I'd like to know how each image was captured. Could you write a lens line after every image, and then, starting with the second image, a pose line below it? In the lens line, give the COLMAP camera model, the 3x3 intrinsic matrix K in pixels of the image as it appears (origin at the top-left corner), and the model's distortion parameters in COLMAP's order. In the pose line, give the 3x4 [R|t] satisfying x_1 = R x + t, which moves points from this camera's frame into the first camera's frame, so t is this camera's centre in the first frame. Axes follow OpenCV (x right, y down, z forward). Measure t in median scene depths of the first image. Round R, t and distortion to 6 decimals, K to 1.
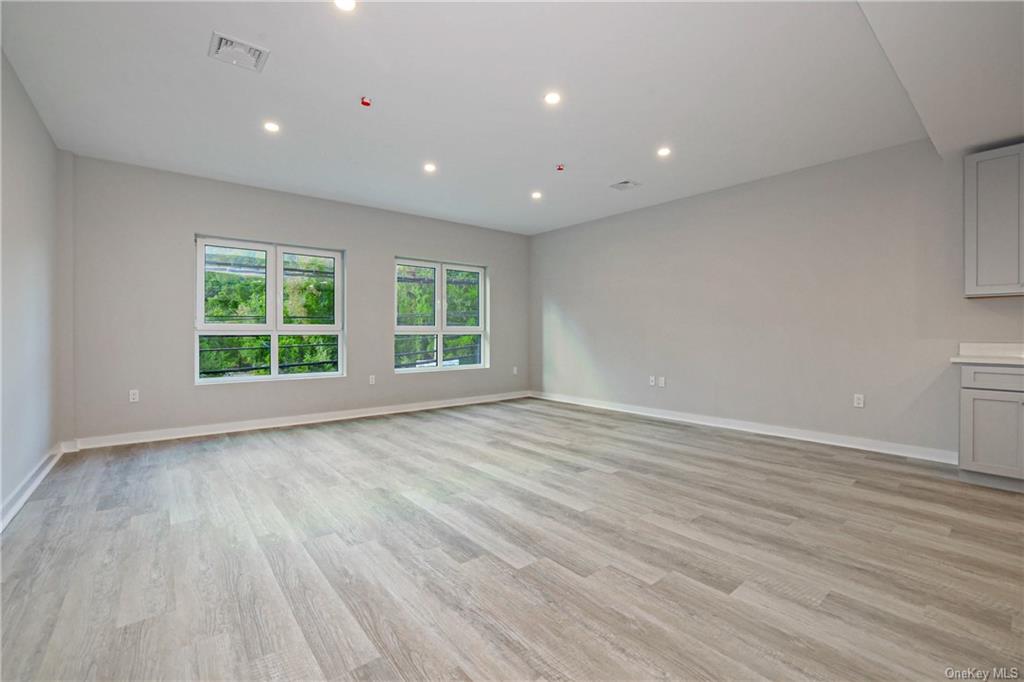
lens RADIAL K [[444.4, 0, 504.7], [0, 444.4, 335.8], [0, 0, 1]] dist [-0.058051, 0.023413]
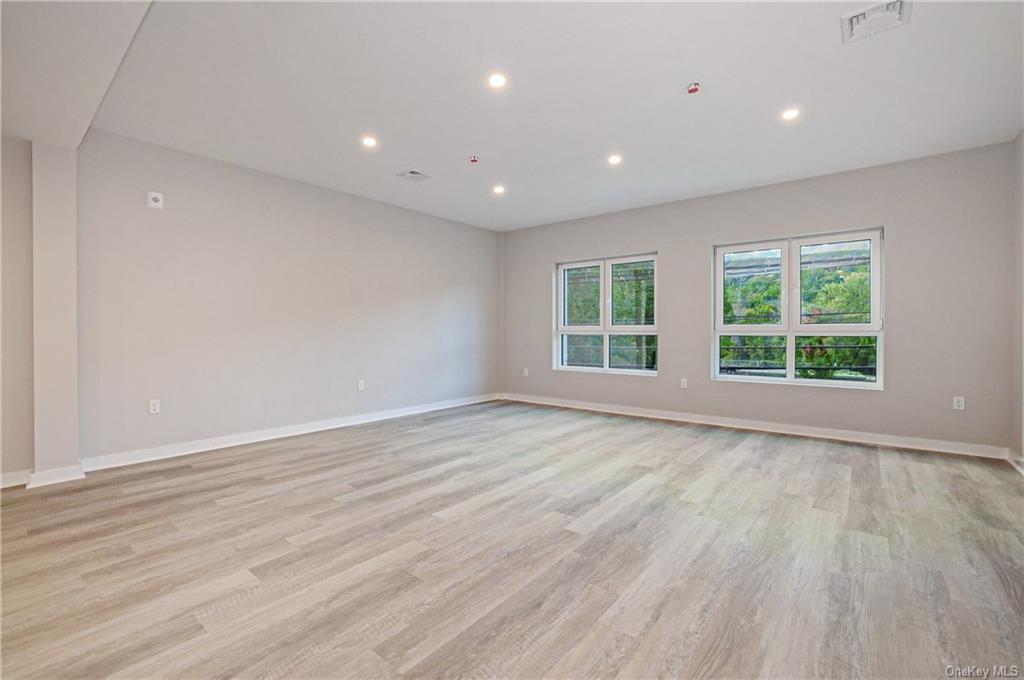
lens RADIAL K [[444.4, 0, 504.7], [0, 444.4, 334.8], [0, 0, 1]] dist [-0.058051, 0.023413]
pose [[0.196074, 0.005547, -0.980573, 1.018859], [-0.007837, 0.999961, 0.004090, -0.008242], [0.980558, 0.006883, 0.196110, 0.837458]]
